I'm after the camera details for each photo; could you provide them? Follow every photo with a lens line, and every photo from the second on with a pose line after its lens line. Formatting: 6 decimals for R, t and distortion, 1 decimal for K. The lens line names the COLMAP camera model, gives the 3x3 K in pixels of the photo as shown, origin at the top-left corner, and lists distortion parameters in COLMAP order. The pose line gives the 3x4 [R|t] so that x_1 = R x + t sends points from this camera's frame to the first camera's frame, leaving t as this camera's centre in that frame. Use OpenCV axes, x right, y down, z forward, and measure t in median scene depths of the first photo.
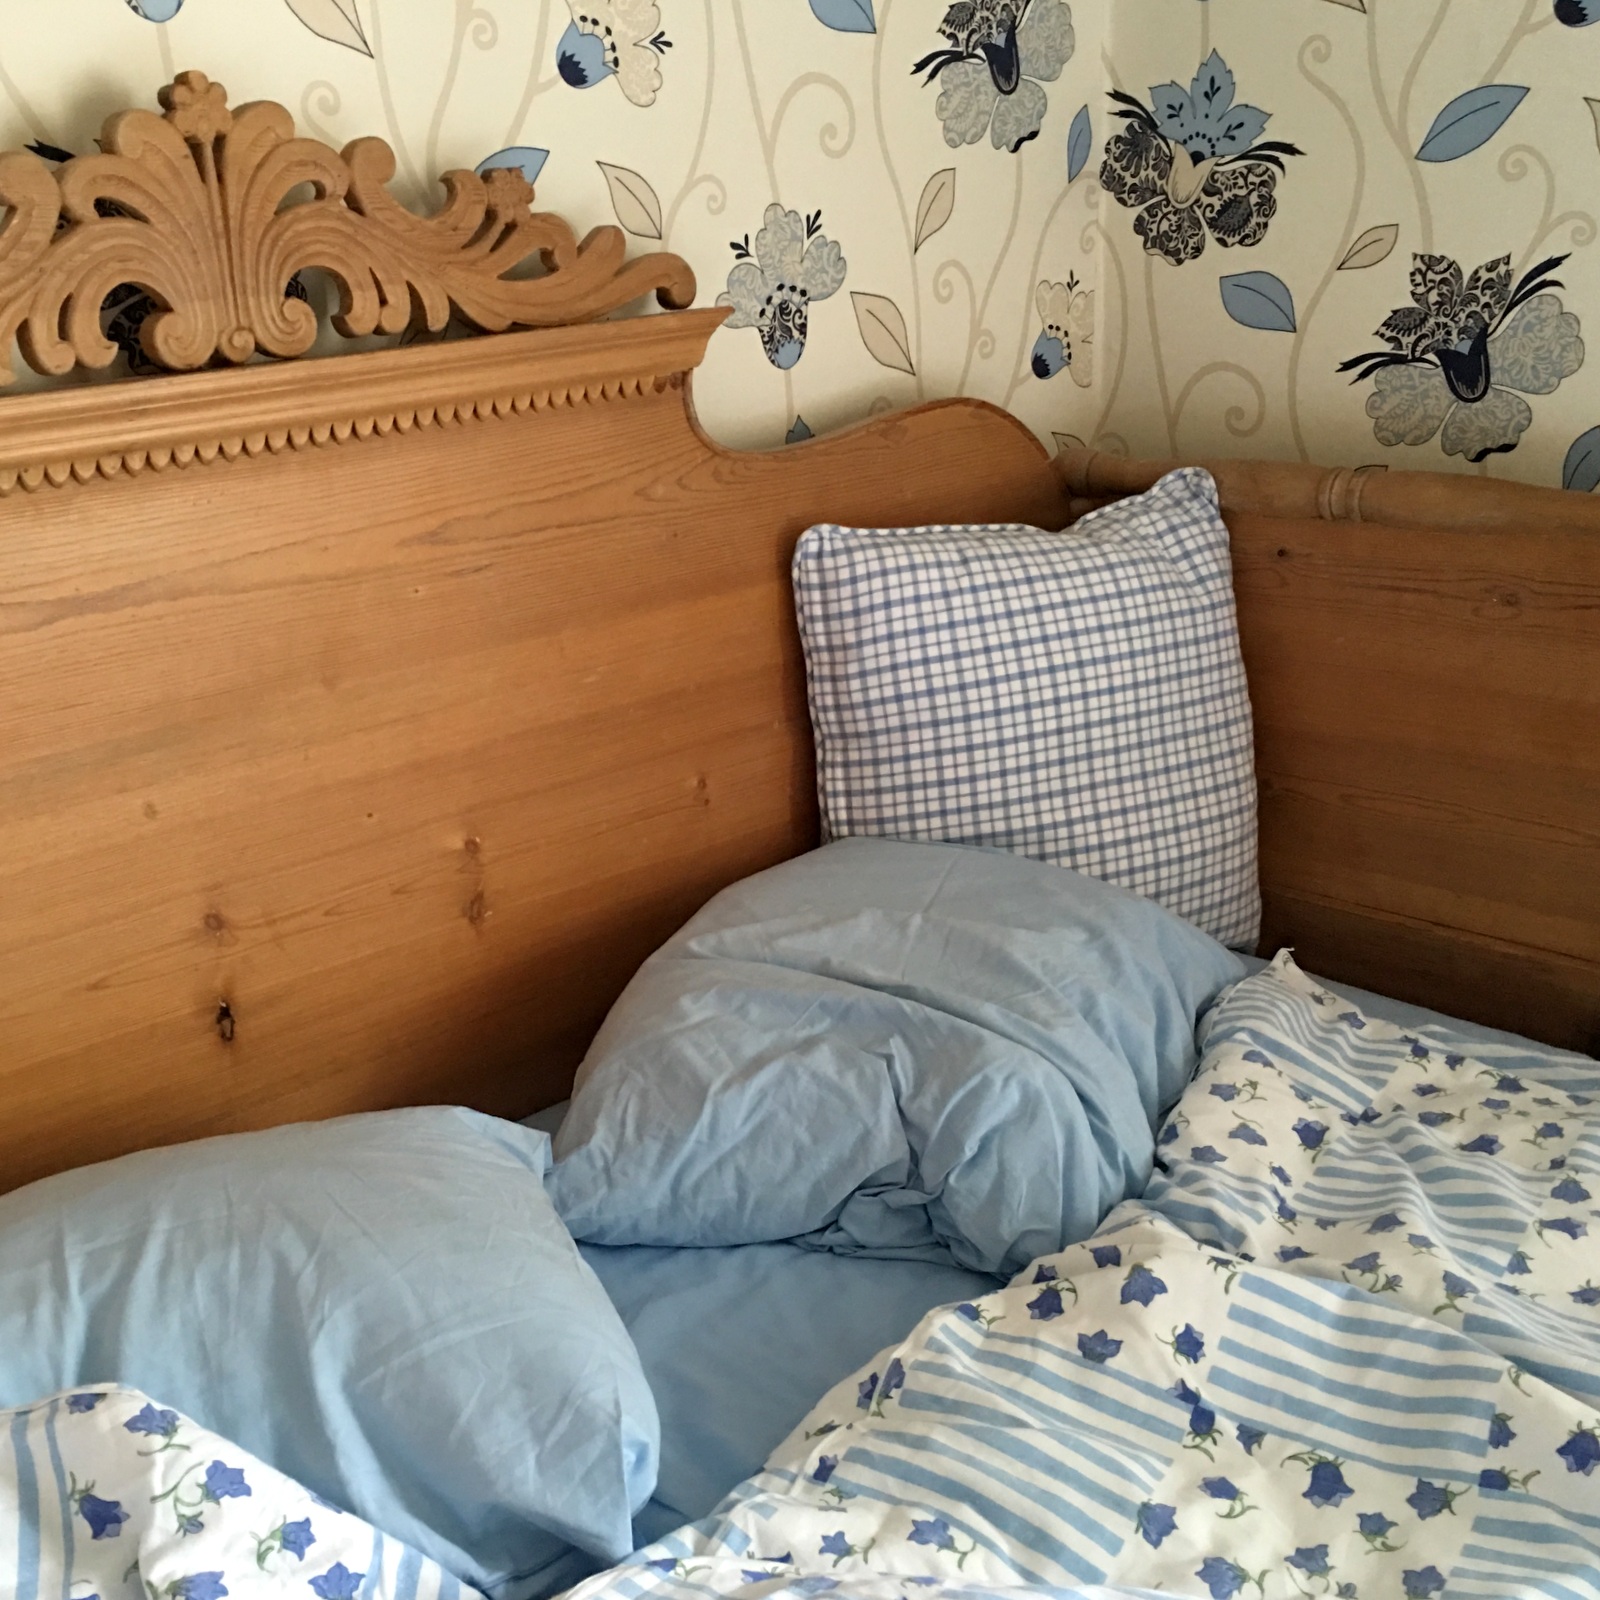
lens RADIAL K [[2487.1, 0, 799.7], [0, 2487.1, 799.8], [0, 0, 1]] dist [0.026419, 0.000000]
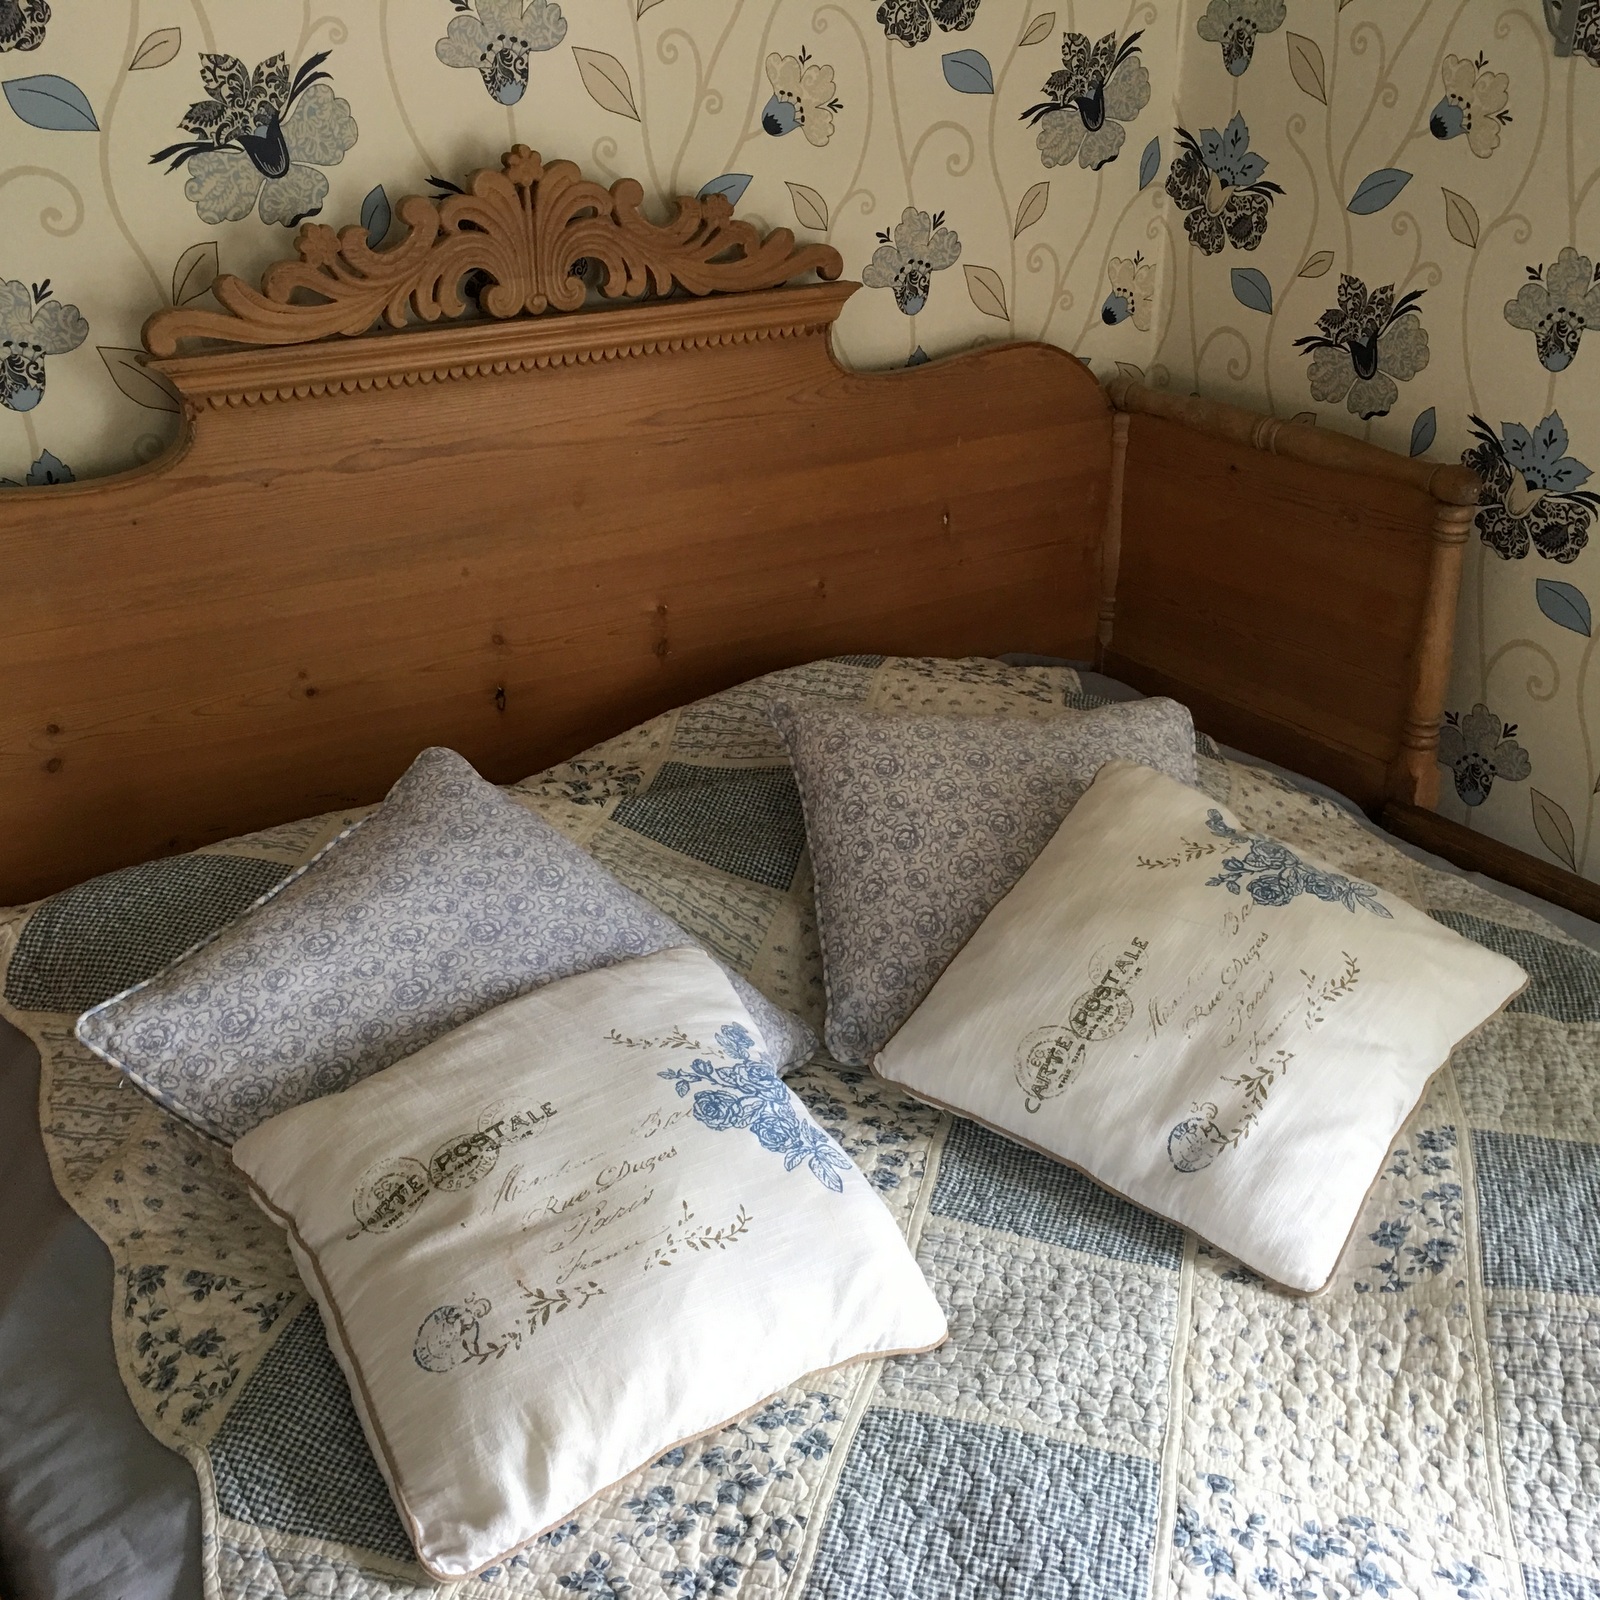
lens RADIAL K [[2113.0, 0, 800.4], [0, 2113.0, 799.9], [0, 0, 1]] dist [0.024156, 0.000000]
pose [[0.986071, 0.115261, -0.119916, 0.131098], [-0.101614, 0.988236, 0.114296, -0.024620], [0.131679, -0.100519, 0.986183, -0.348172]]
